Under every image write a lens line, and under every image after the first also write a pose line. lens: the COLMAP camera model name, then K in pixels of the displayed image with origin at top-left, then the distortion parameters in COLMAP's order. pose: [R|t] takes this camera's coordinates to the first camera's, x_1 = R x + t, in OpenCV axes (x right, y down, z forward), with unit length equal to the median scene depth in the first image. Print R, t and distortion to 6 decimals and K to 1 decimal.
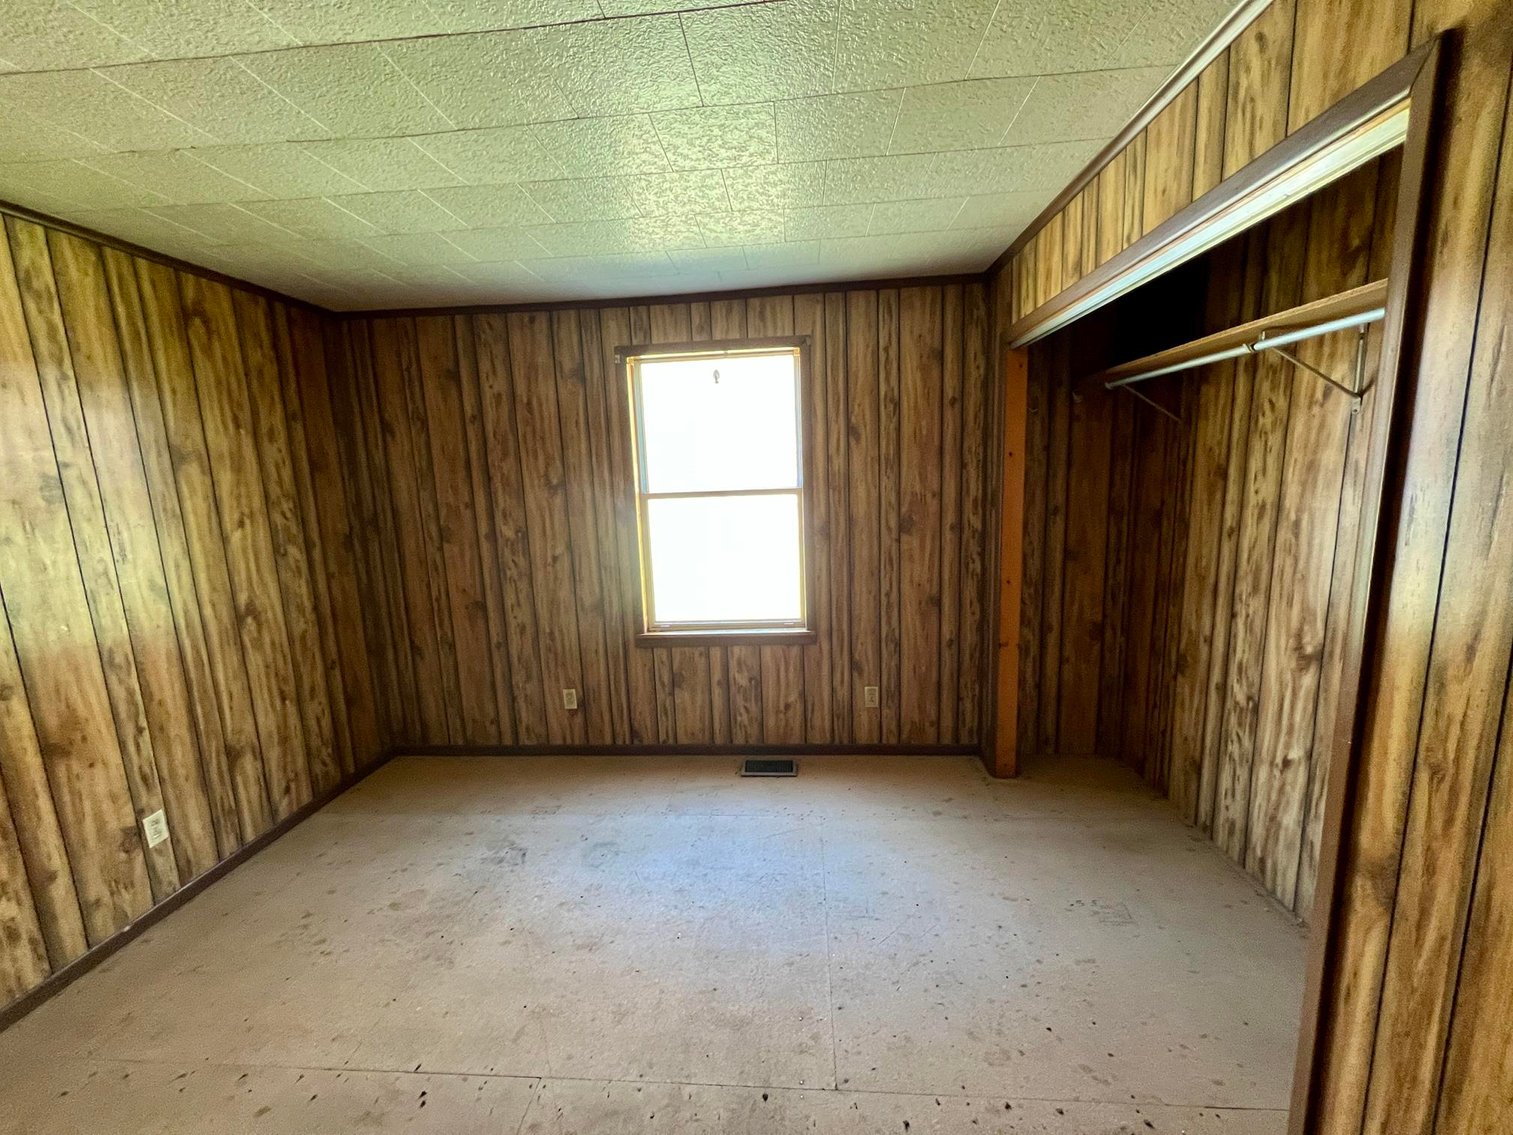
lens RADIAL K [[605.5, 0, 765.0], [0, 605.5, 574.5], [0, 0, 1]] dist [-0.007694, 0.001821]
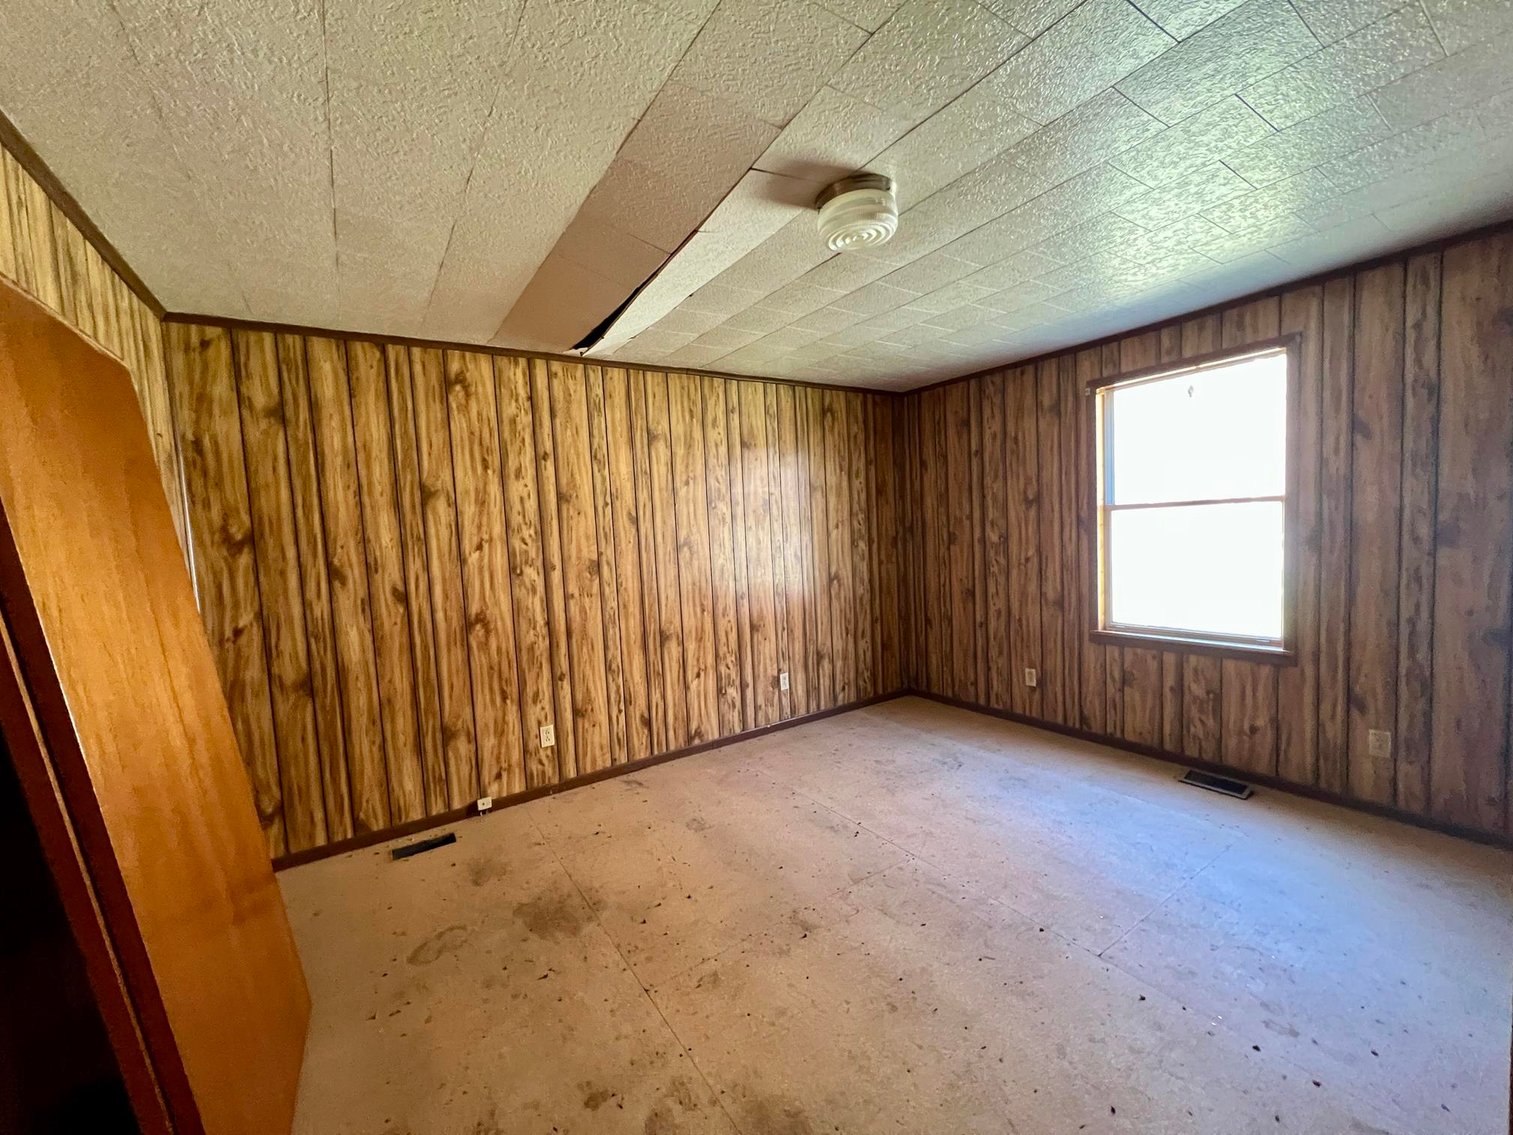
lens RADIAL K [[605.5, 0, 765.0], [0, 605.5, 574.5], [0, 0, 1]] dist [-0.007694, 0.001821]
pose [[0.621982, 0.063317, -0.780467, 0.310895], [-0.099897, 0.994997, 0.001110, 0.061428], [0.776633, 0.077276, 0.625196, -0.201600]]
